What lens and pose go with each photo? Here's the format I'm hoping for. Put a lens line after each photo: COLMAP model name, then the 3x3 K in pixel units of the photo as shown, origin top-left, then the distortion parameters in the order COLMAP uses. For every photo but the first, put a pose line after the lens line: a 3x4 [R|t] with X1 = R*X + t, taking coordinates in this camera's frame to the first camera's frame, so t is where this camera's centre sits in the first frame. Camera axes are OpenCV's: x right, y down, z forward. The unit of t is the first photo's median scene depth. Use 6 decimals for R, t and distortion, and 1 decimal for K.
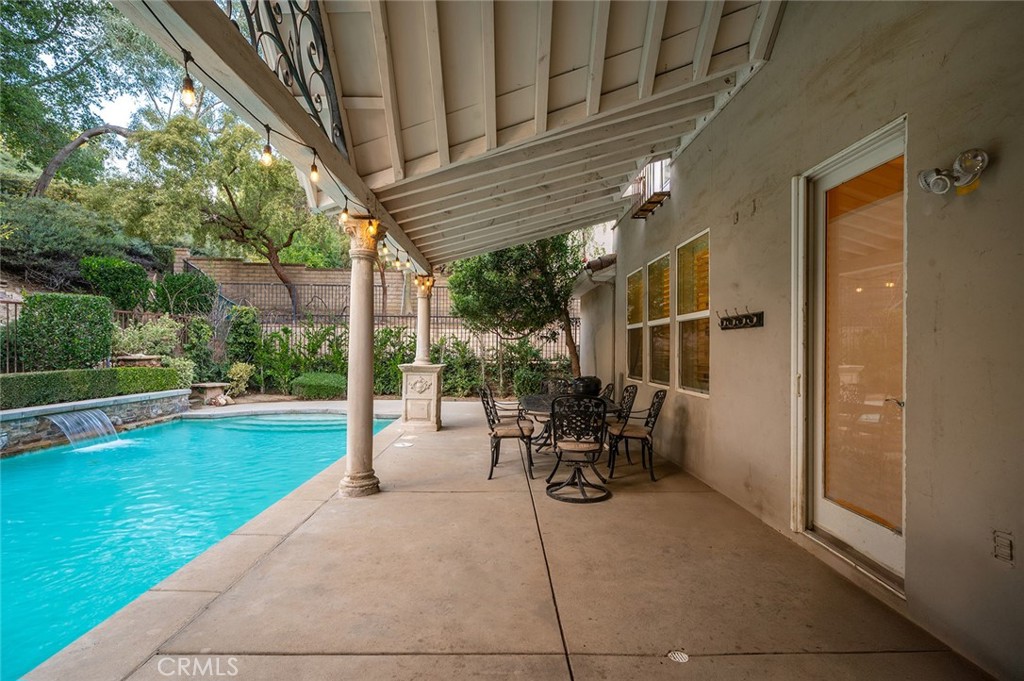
lens RADIAL K [[477.9, 0, 508.2], [0, 477.9, 342.9], [0, 0, 1]] dist [-0.002740, -0.000146]
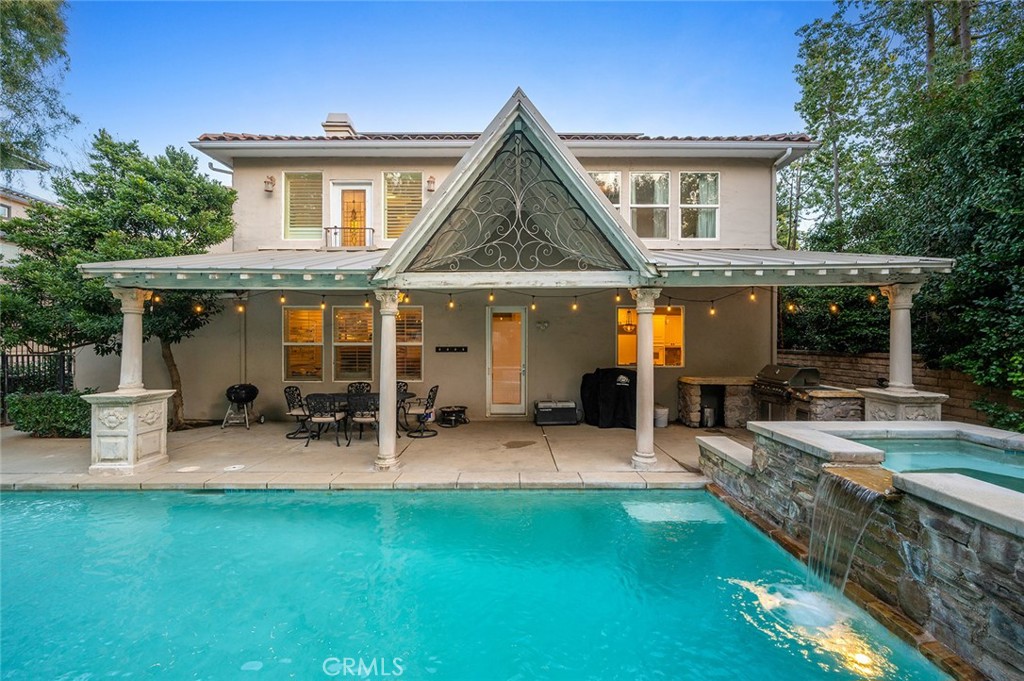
lens RADIAL K [[420.3, 0, 508.5], [0, 420.3, 337.7], [0, 0, 1]] dist [-0.002326, 0.000078]
pose [[0.023996, -0.007391, 0.999685, -0.786063], [-0.008020, 0.999939, 0.007586, -0.054205], [-0.999680, -0.008199, 0.023936, 0.288121]]
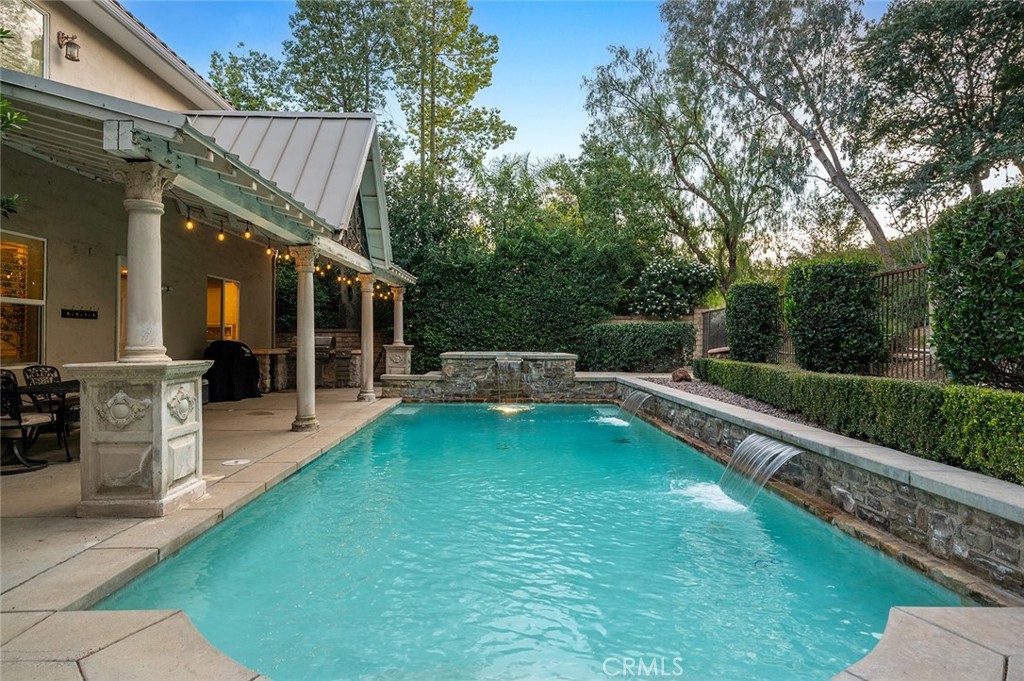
lens RADIAL K [[595.1, 0, 516.8], [0, 595.1, 337.9], [0, 0, 1]] dist [0.007406, -0.001991]
pose [[-0.999902, -0.010548, -0.009238, -0.455073], [-0.010436, 0.999872, -0.012168, 0.022278], [0.009365, -0.012071, -0.999883, 1.365807]]
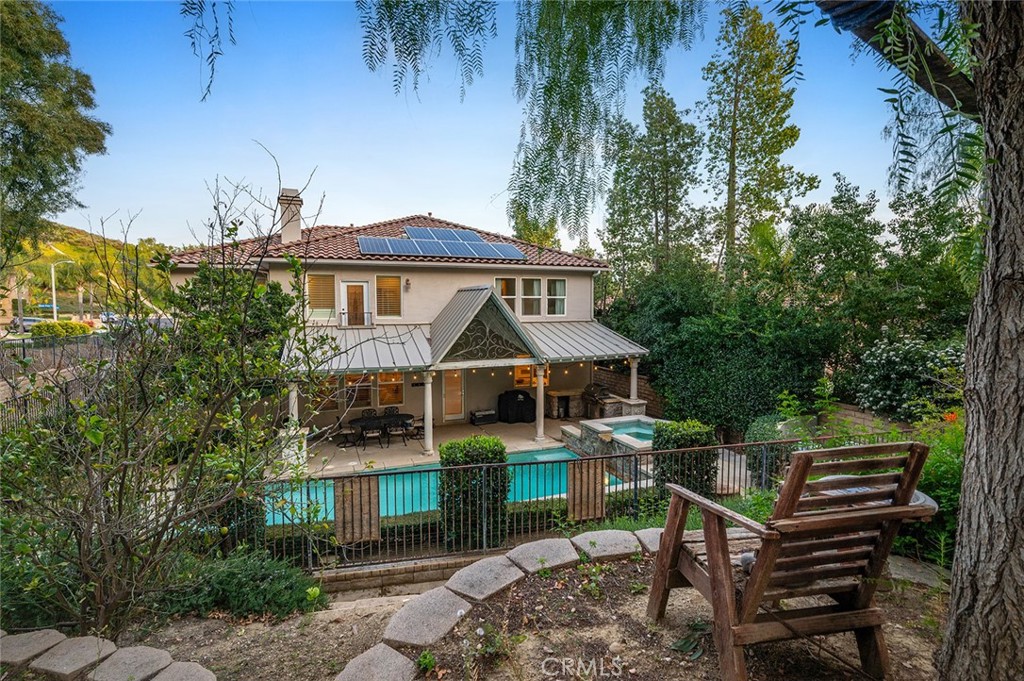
lens RADIAL K [[477.9, 0, 507.7], [0, 477.9, 336.4], [0, 0, 1]] dist [-0.002740, -0.000146]
pose [[-0.335087, -0.062938, 0.940083, -1.646962], [-0.004529, 0.997862, 0.065192, -0.326938], [-0.942176, 0.017588, -0.334656, 0.749331]]
